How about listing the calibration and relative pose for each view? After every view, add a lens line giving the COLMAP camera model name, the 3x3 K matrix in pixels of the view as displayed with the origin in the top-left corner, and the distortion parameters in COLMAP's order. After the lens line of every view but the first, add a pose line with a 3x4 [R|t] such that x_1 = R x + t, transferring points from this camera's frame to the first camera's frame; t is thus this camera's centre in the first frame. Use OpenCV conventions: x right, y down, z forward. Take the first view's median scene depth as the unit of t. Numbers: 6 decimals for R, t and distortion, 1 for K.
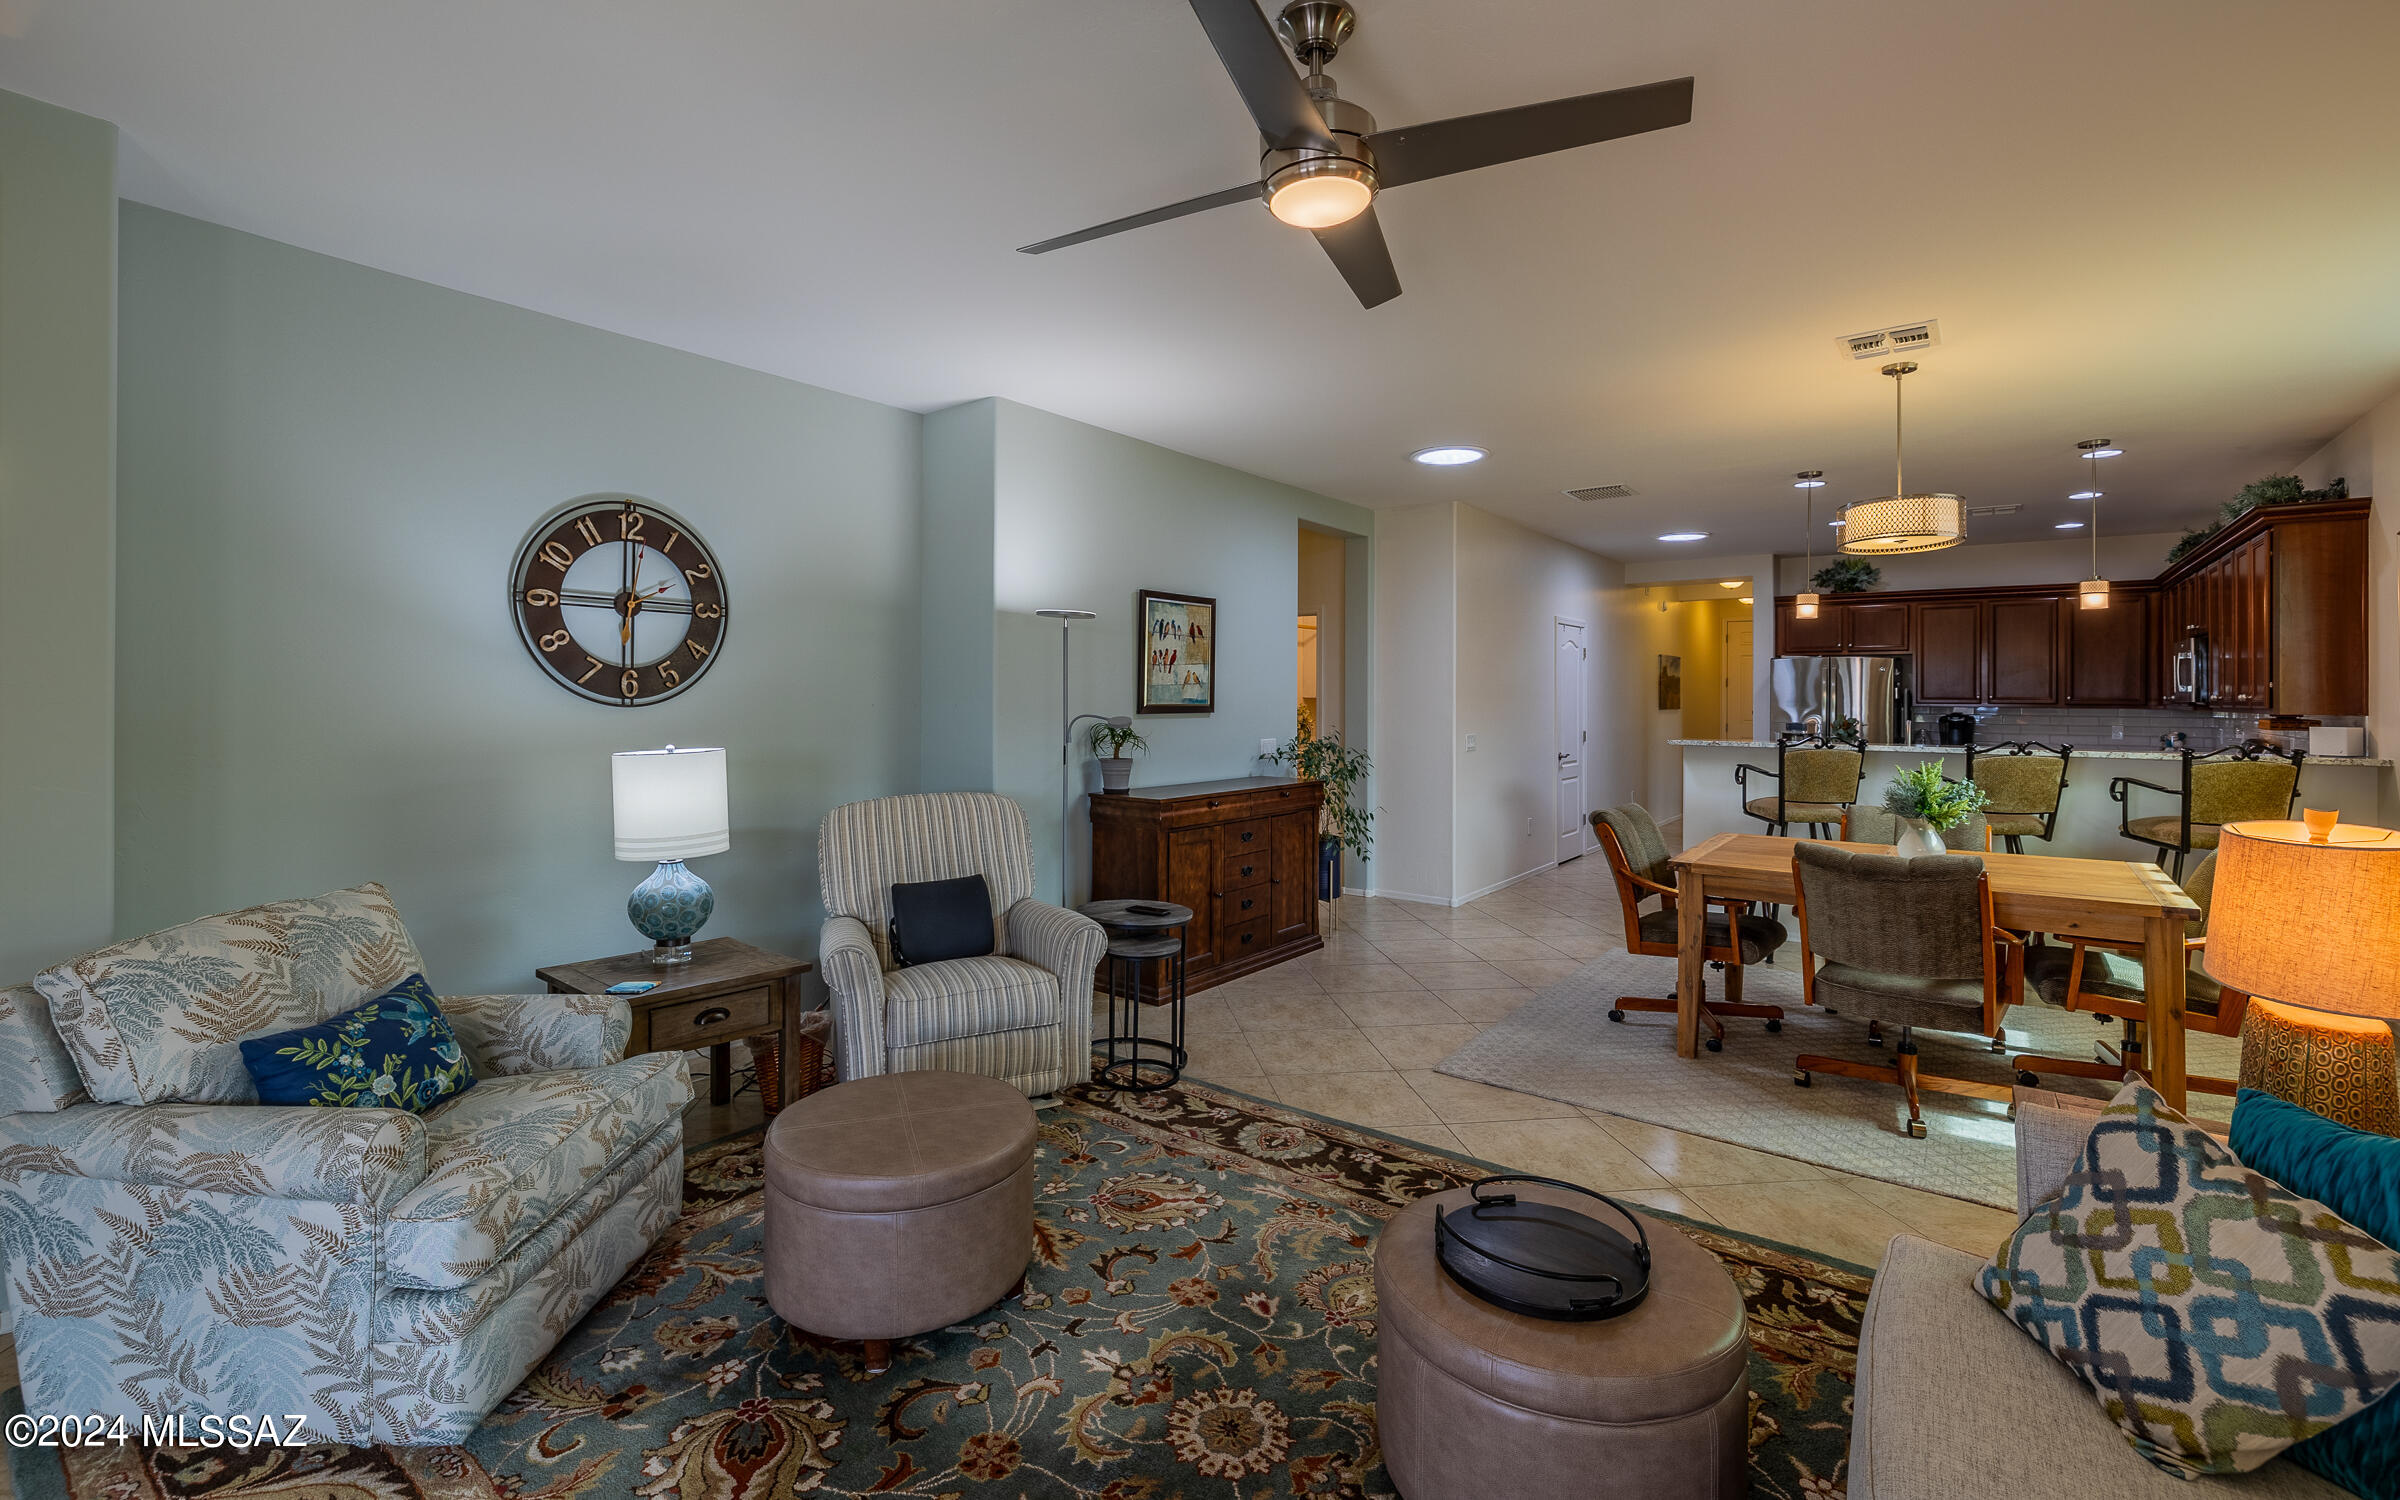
lens RADIAL K [[1020.5, 0, 1195.0], [0, 1020.5, 709.5], [0, 0, 1]] dist [-0.001169, 0.000078]
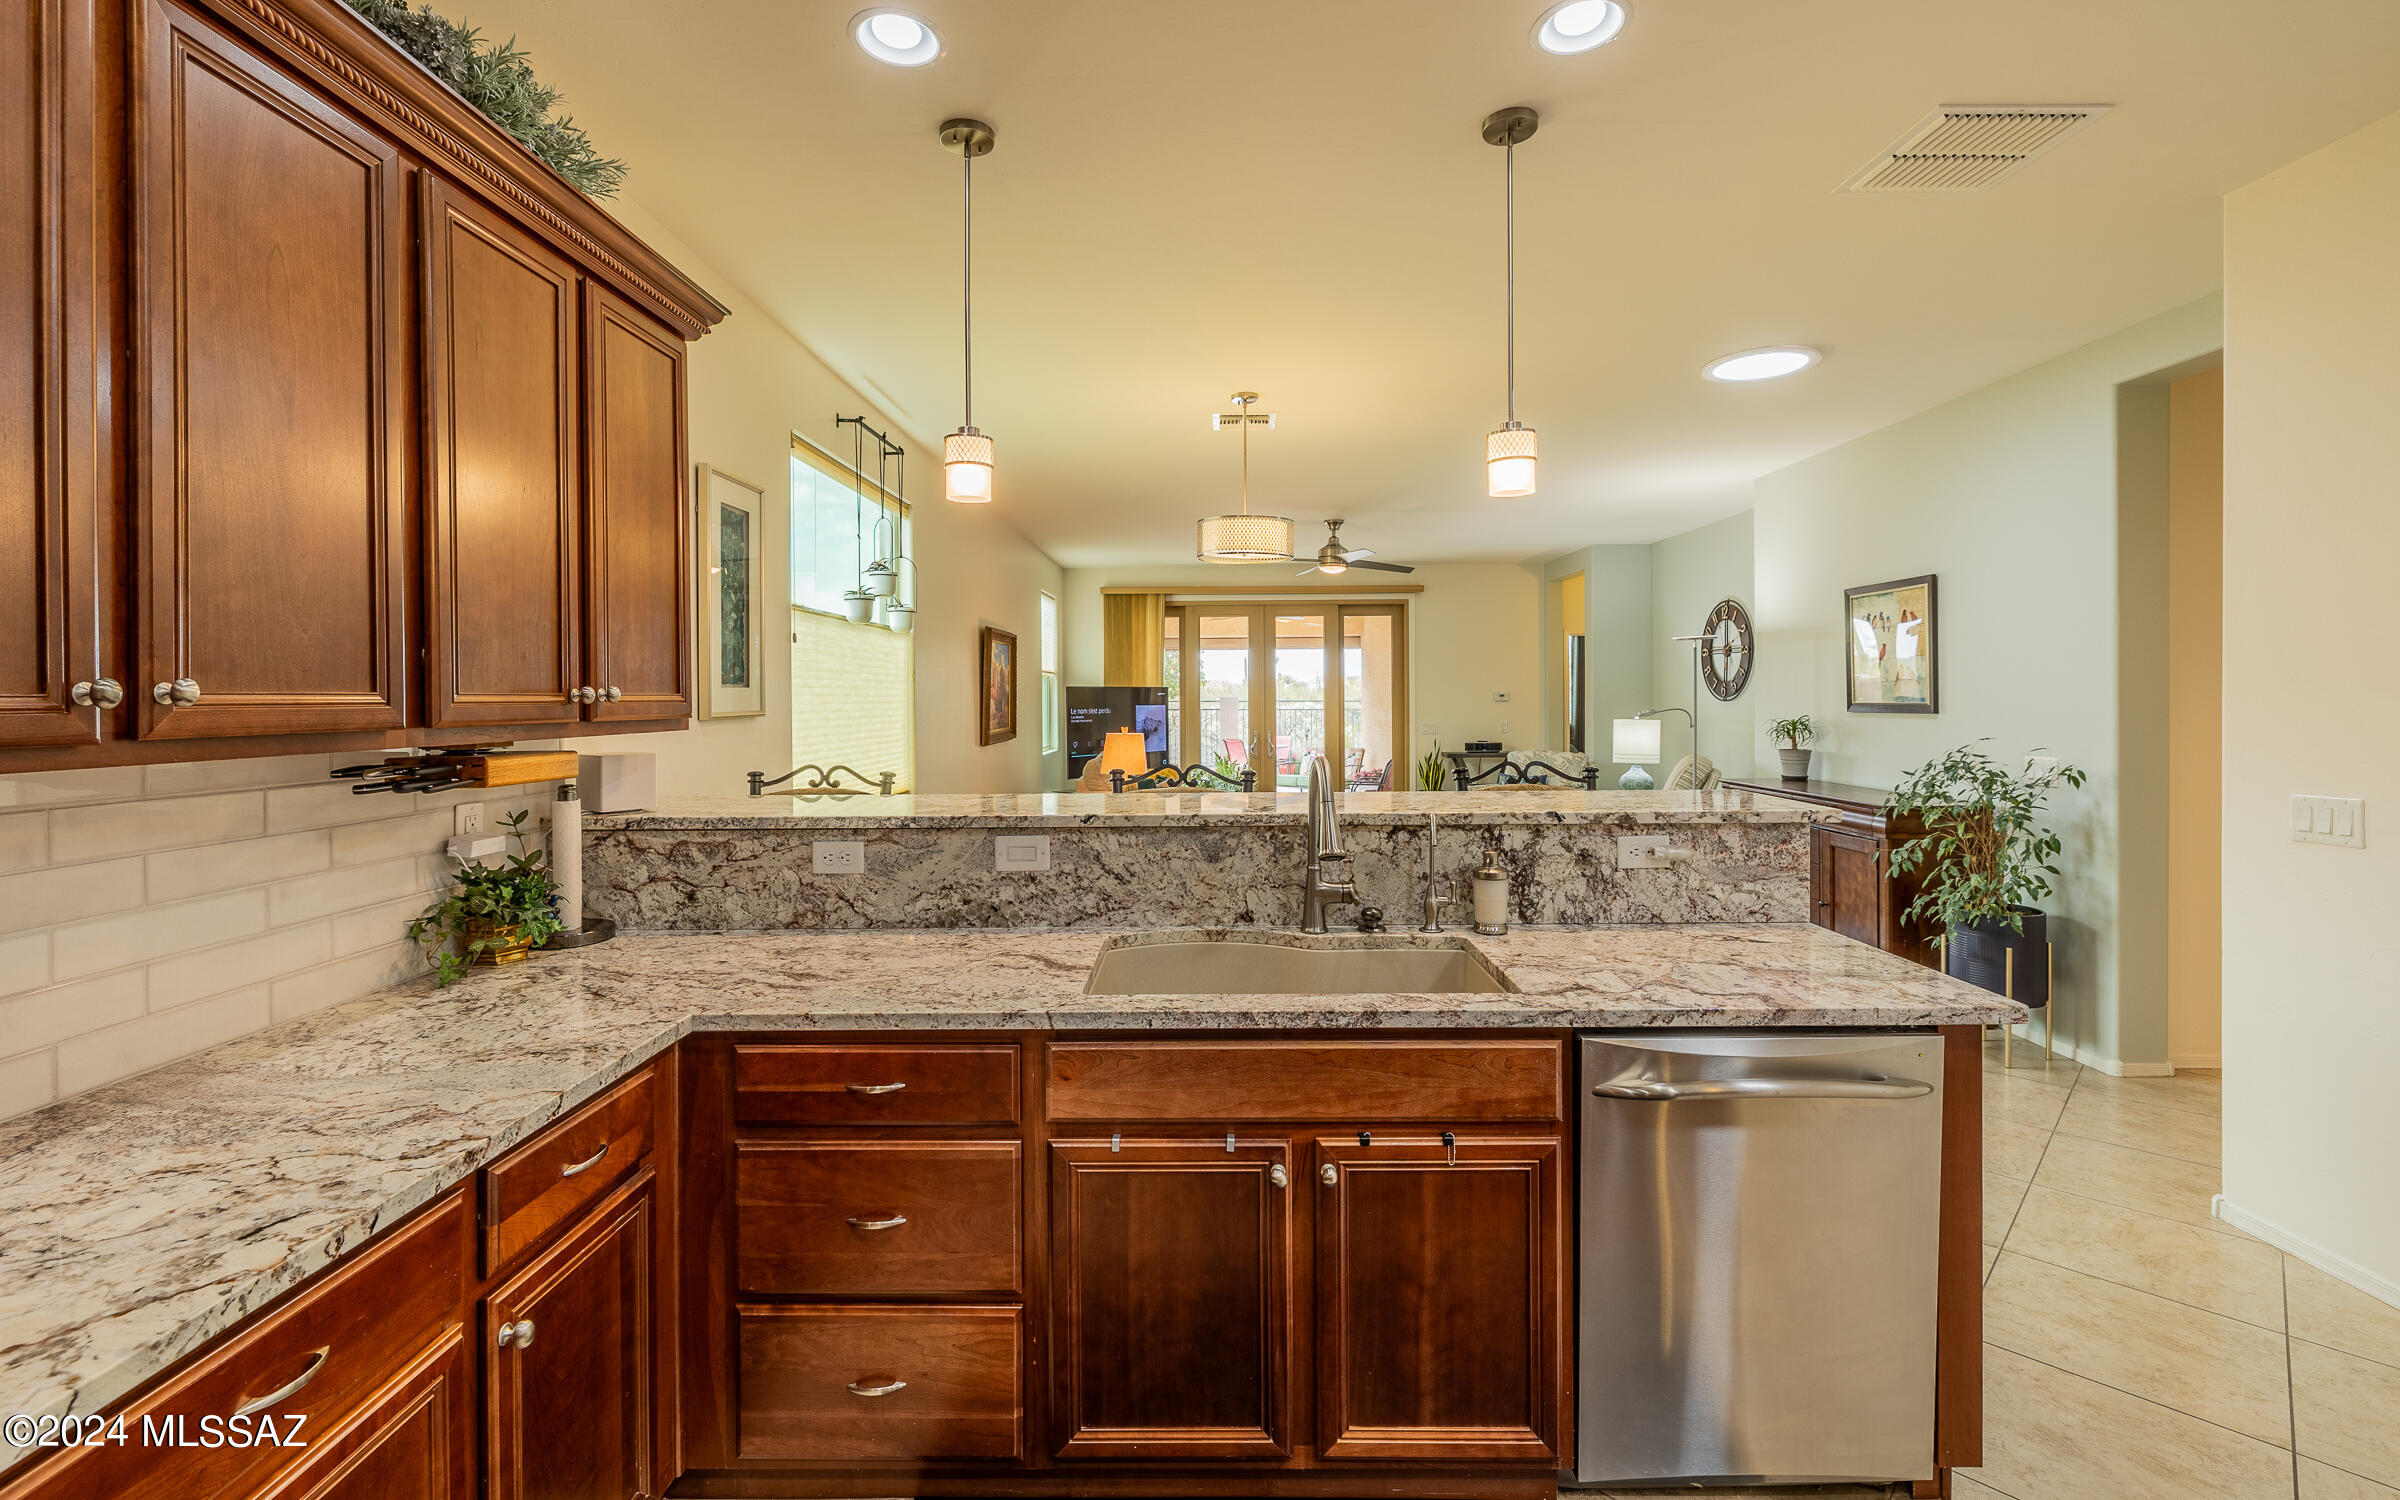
lens RADIAL K [[1020.5, 0, 1204.0], [0, 1020.5, 708.6], [0, 0, 1]] dist [-0.001169, 0.000078]
pose [[-0.797392, 0.007905, -0.603410, 1.705555], [-0.003854, 0.999827, 0.018192, -0.023952], [0.603450, 0.016832, -0.797223, 2.266091]]
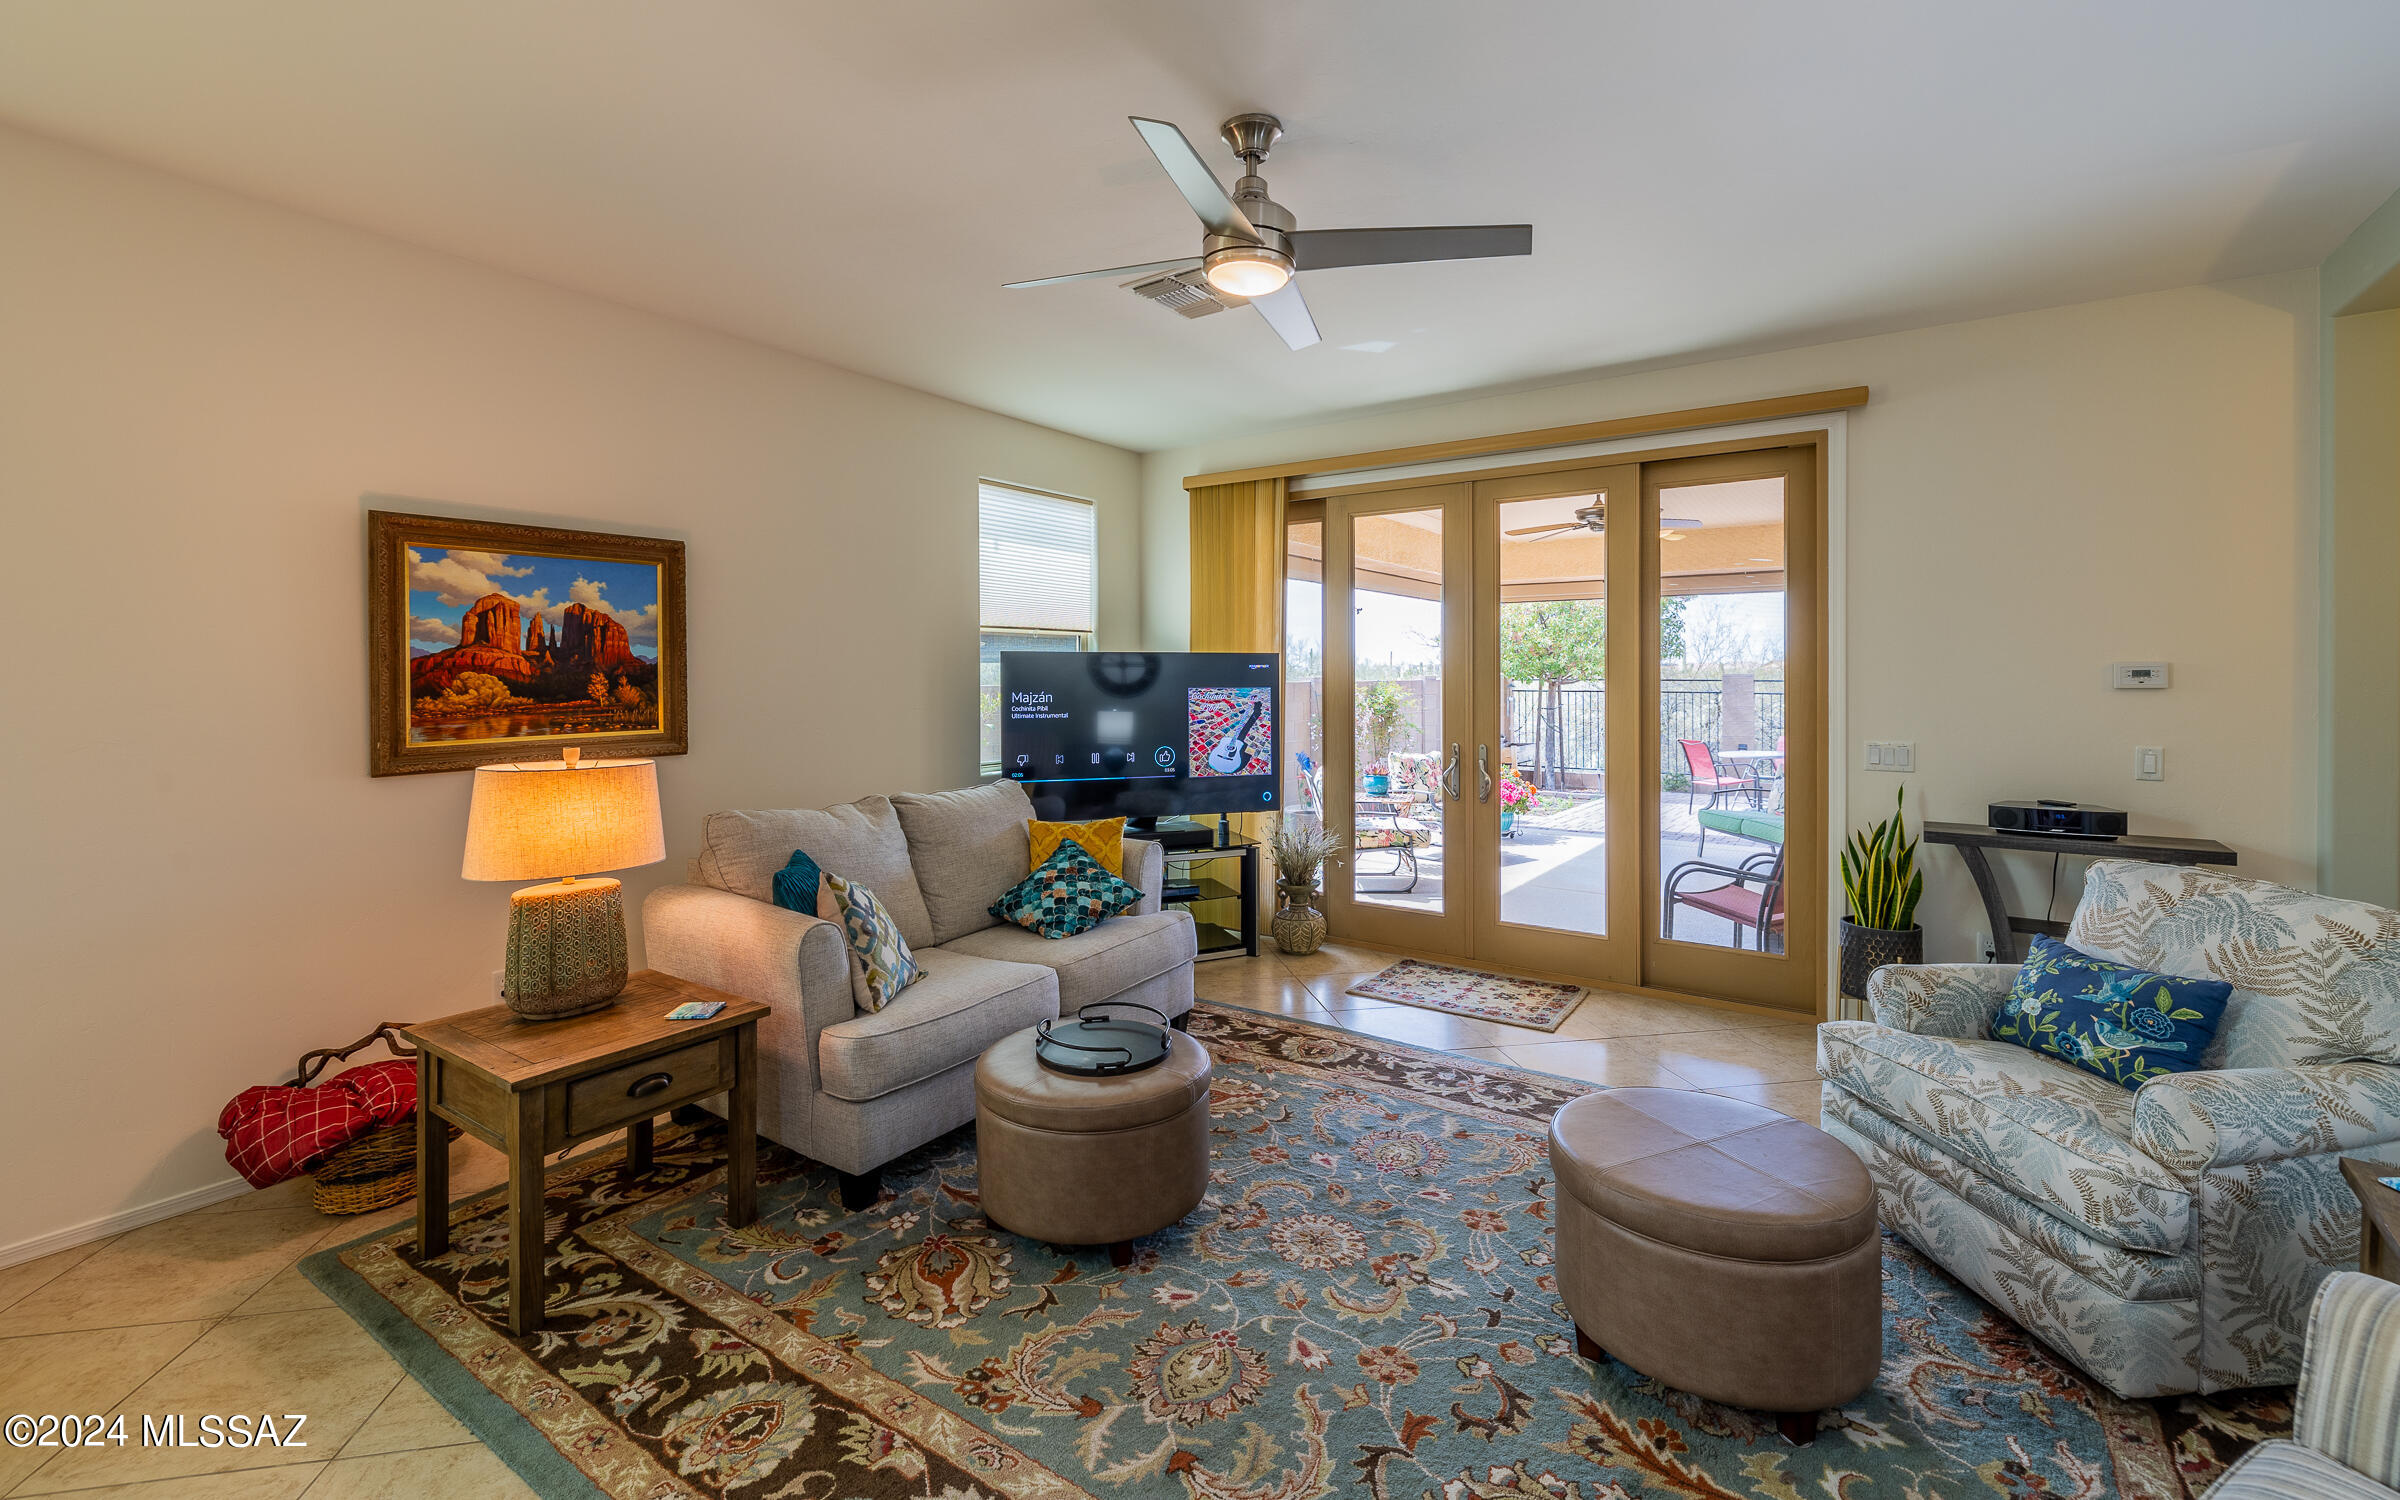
lens RADIAL K [[1020.5, 0, 1207.9], [0, 1020.5, 669.7], [0, 0, 1]] dist [-0.001169, 0.000078]
pose [[-0.998269, -0.004347, -0.058658, 0.147950], [-0.004662, 0.999975, 0.005234, -0.015754], [0.058633, 0.005499, -0.998264, 1.343666]]
